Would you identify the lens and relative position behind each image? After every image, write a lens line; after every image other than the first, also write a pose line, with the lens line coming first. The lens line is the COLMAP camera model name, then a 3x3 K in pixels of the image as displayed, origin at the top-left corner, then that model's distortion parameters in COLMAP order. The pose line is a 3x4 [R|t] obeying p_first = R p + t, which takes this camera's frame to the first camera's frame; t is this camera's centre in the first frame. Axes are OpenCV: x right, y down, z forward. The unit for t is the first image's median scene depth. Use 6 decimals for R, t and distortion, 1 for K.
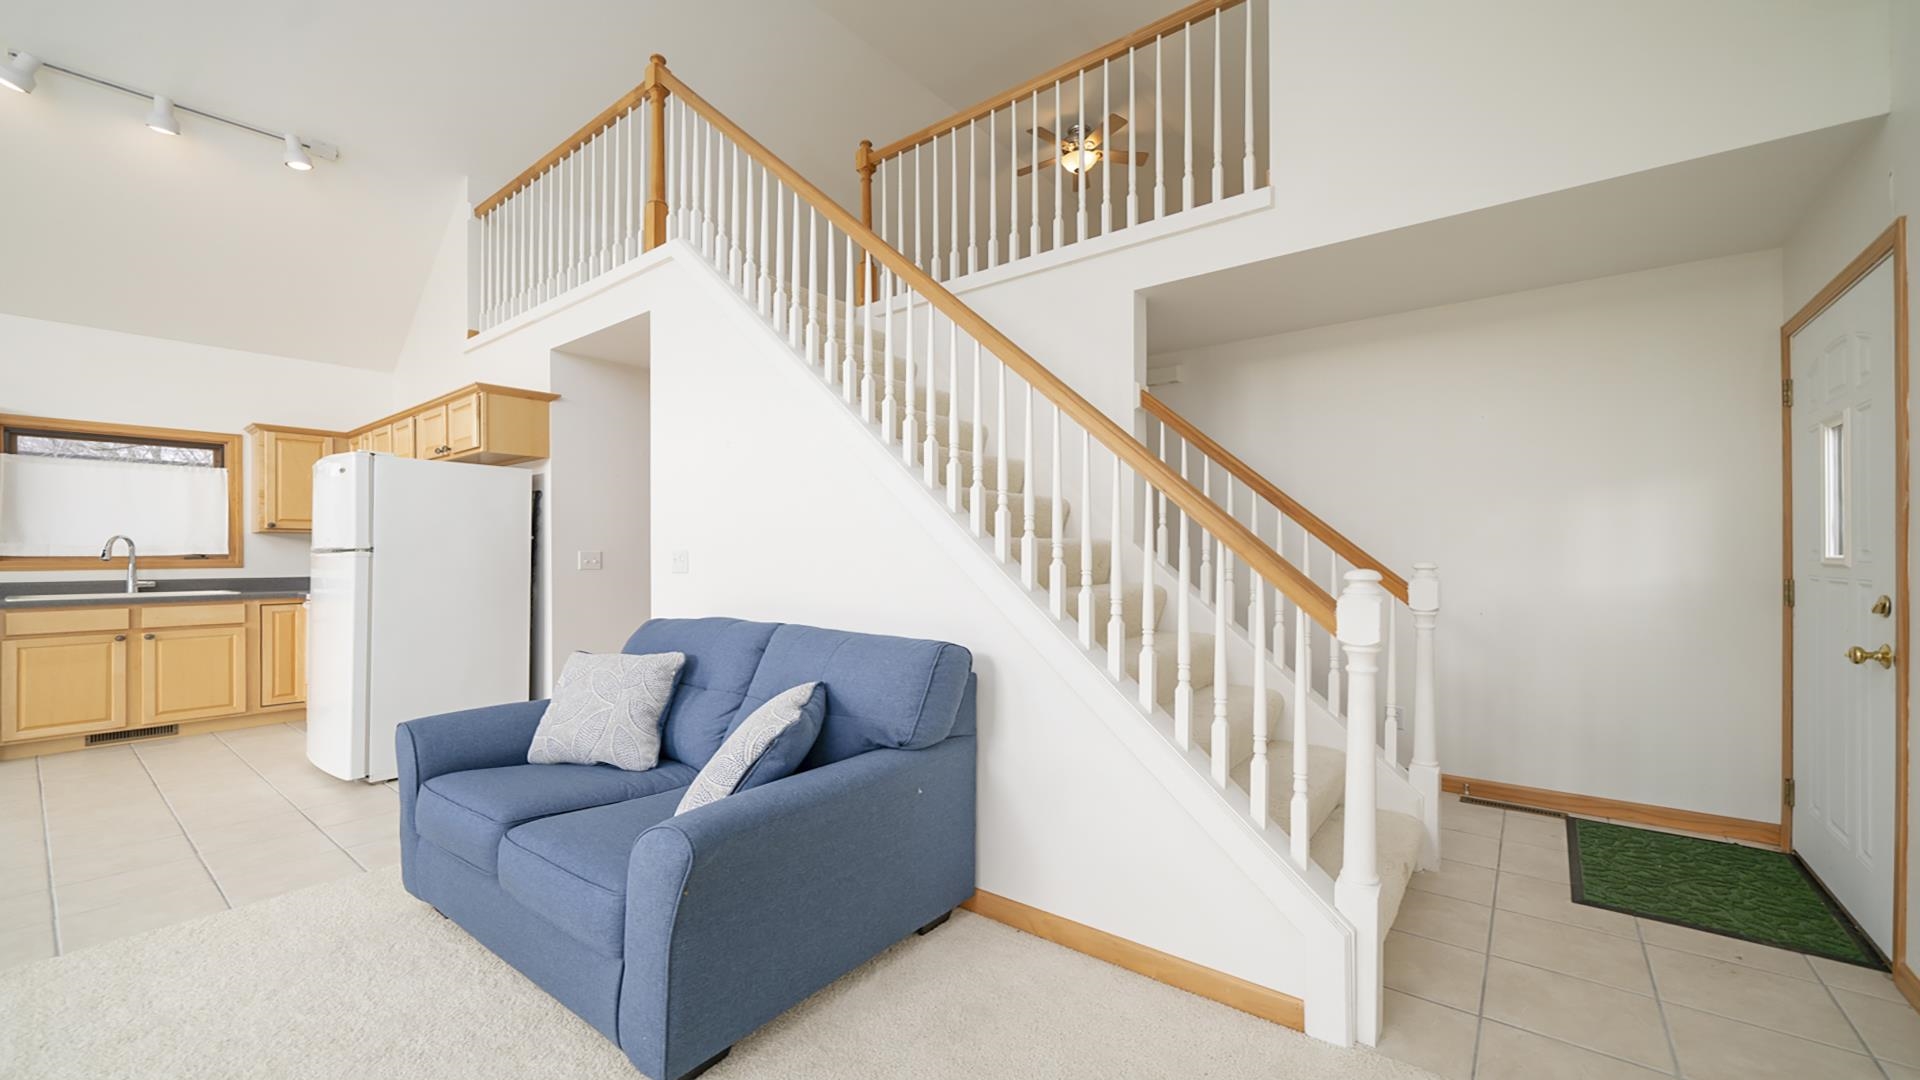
lens RADIAL K [[746.0, 0, 957.4], [0, 746.0, 550.0], [0, 0, 1]] dist [-0.001436, -0.000265]
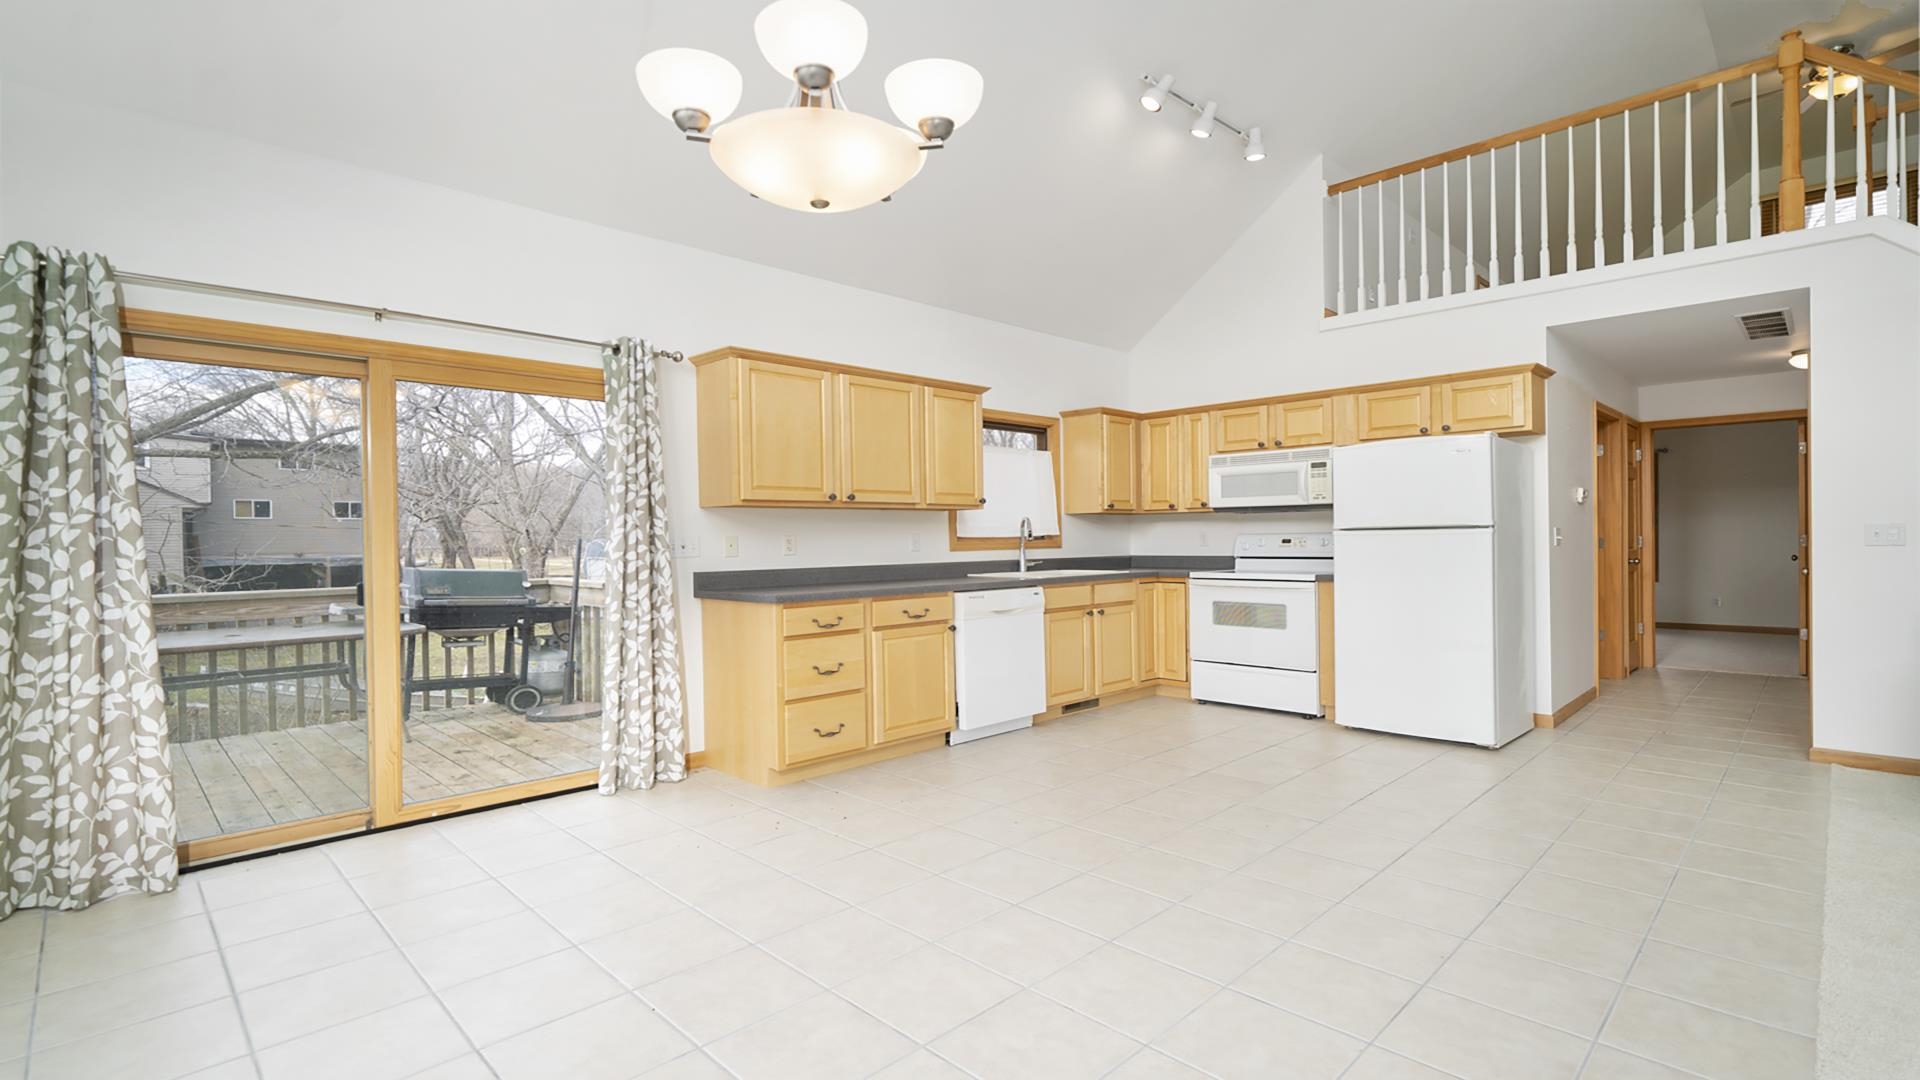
lens RADIAL K [[881.1, 0, 960.0], [0, 881.1, 540.0], [0, 0, 1]] dist [0.000327, -0.000173]
pose [[0.992815, -0.006992, -0.119456, -1.139706], [0.007742, 0.999953, 0.005816, 0.005257], [0.119410, -0.006699, 0.992822, -0.265807]]
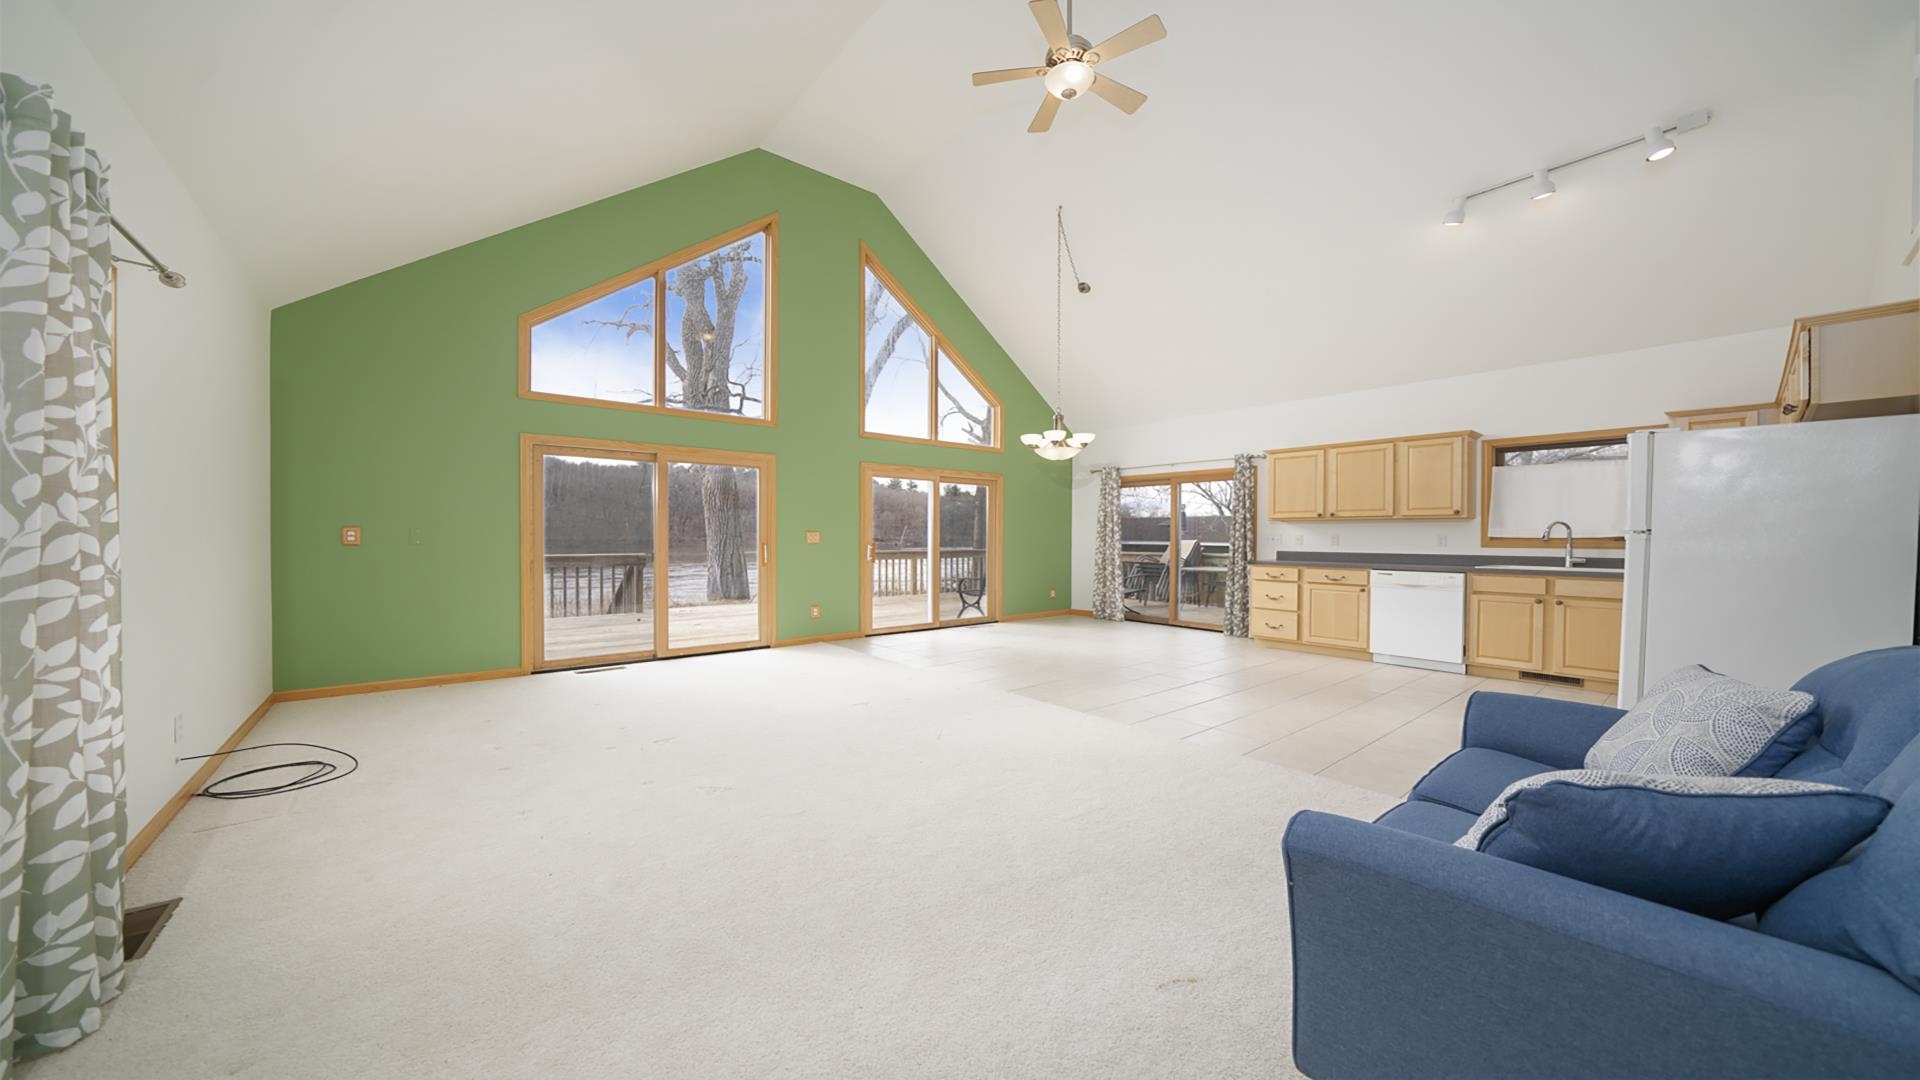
lens RADIAL K [[651.5, 0, 960.0], [0, 651.5, 540.0], [0, 0, 1]] dist [-0.000822, 0.000038]
pose [[-0.210079, 0.010186, -0.977631, 0.187152], [-0.000824, 0.999944, 0.010596, 0.001337], [0.977684, 0.003032, -0.210059, 0.251356]]
